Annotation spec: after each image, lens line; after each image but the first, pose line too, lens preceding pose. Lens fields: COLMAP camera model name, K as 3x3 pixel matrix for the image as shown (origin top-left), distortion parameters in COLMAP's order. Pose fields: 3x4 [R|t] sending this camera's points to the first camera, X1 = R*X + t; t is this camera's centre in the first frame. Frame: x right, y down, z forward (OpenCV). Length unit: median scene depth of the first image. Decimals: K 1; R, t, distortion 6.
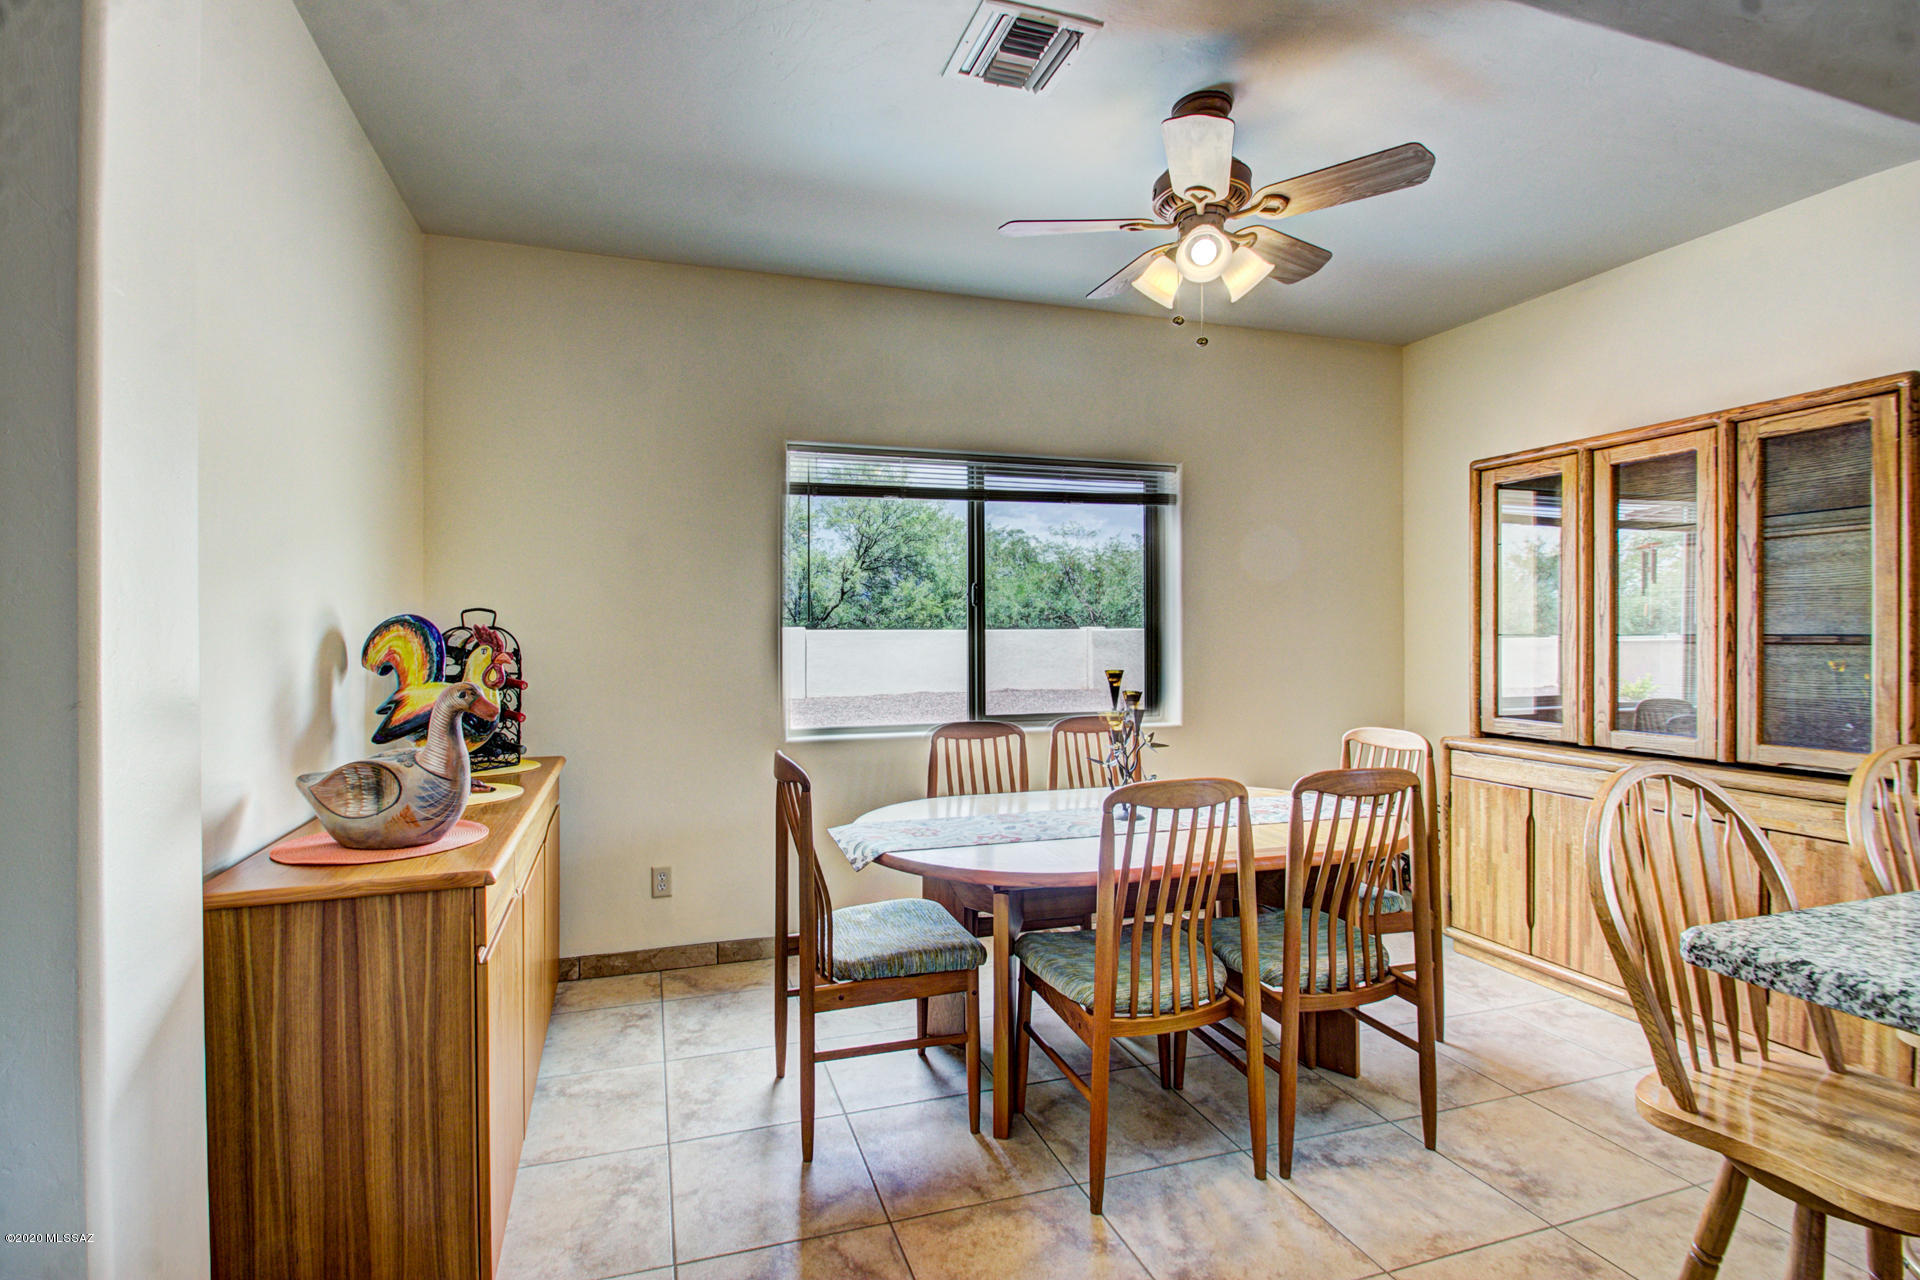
lens RADIAL K [[888.9, 0, 930.0], [0, 888.9, 631.2], [0, 0, 1]] dist [0.002805, -0.007718]
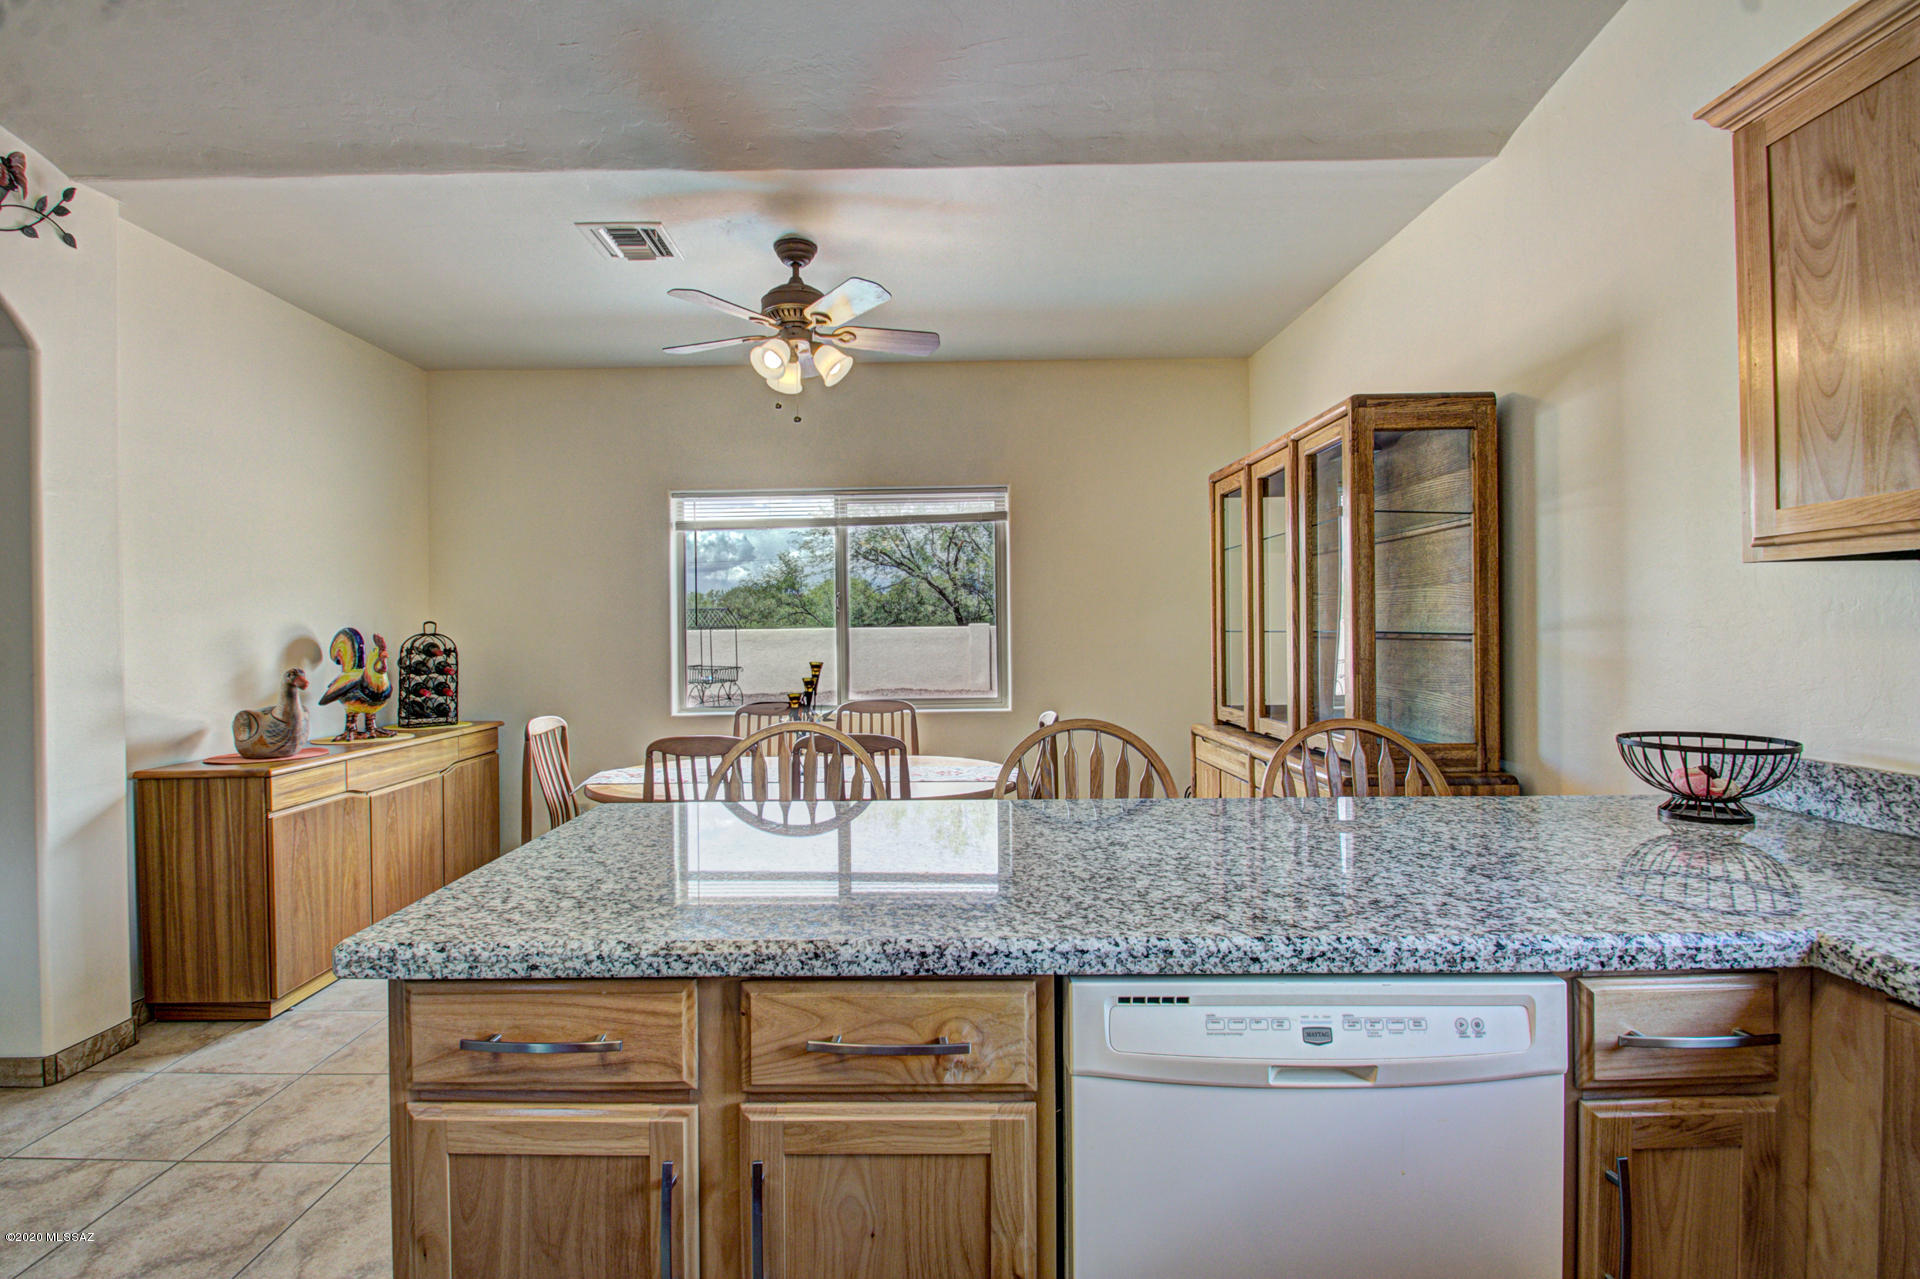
lens RADIAL K [[888.9, 0, 930.0], [0, 888.9, 630.7], [0, 0, 1]] dist [0.002805, -0.007718]
pose [[0.953246, -0.009718, -0.302039, 0.937494], [0.011275, 0.999931, 0.003411, -0.006961], [0.301985, -0.006657, 0.953289, -0.239390]]
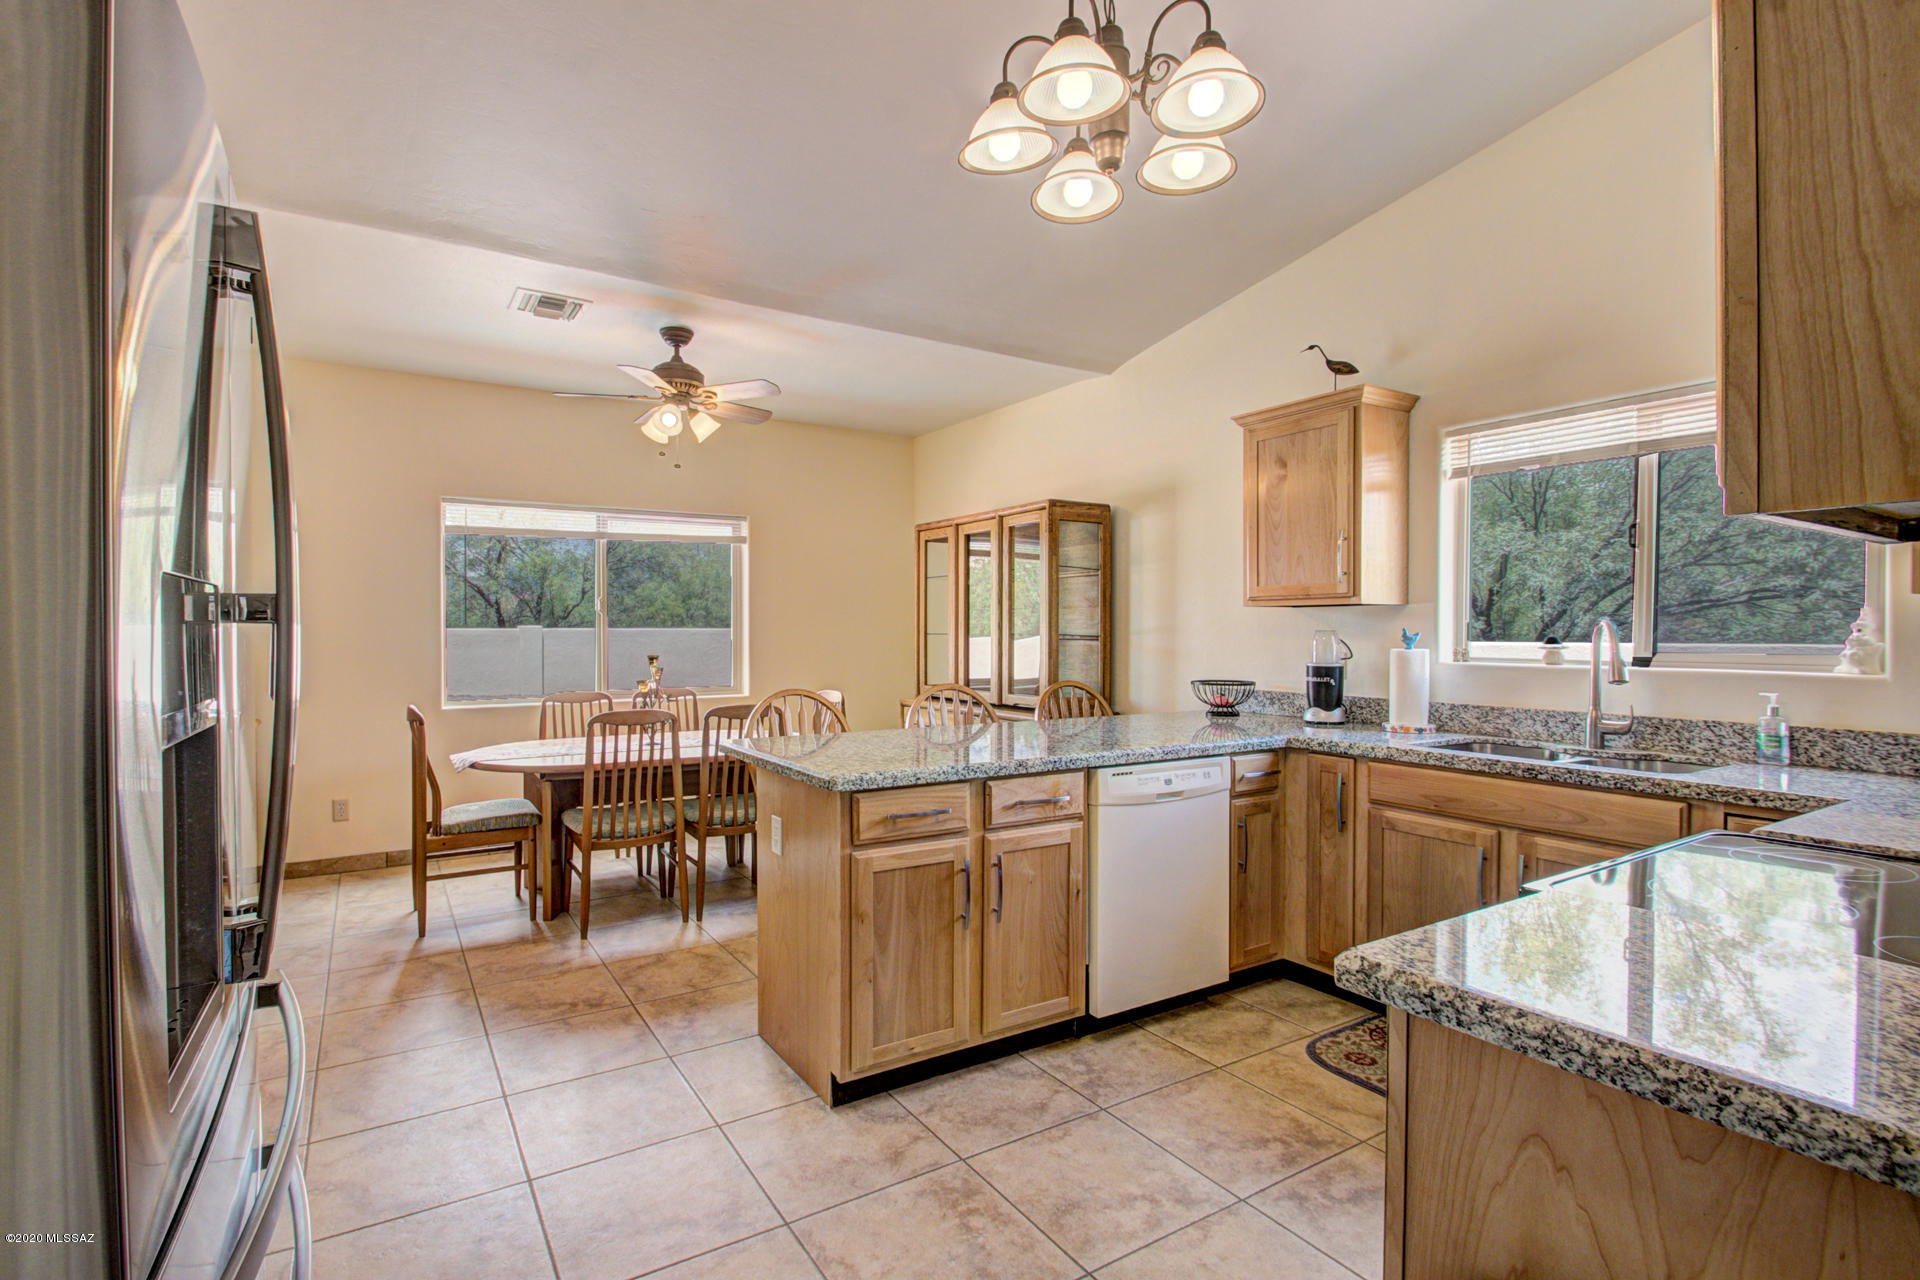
lens RADIAL K [[893.9, 0, 924.4], [0, 893.9, 640.2], [0, 0, 1]] dist [0.000686, -0.009513]
pose [[0.969792, -0.000841, 0.243933, 0.361615], [-0.001859, 0.999940, 0.010836, -0.003717], [-0.243928, -0.010962, 0.969731, -0.855572]]
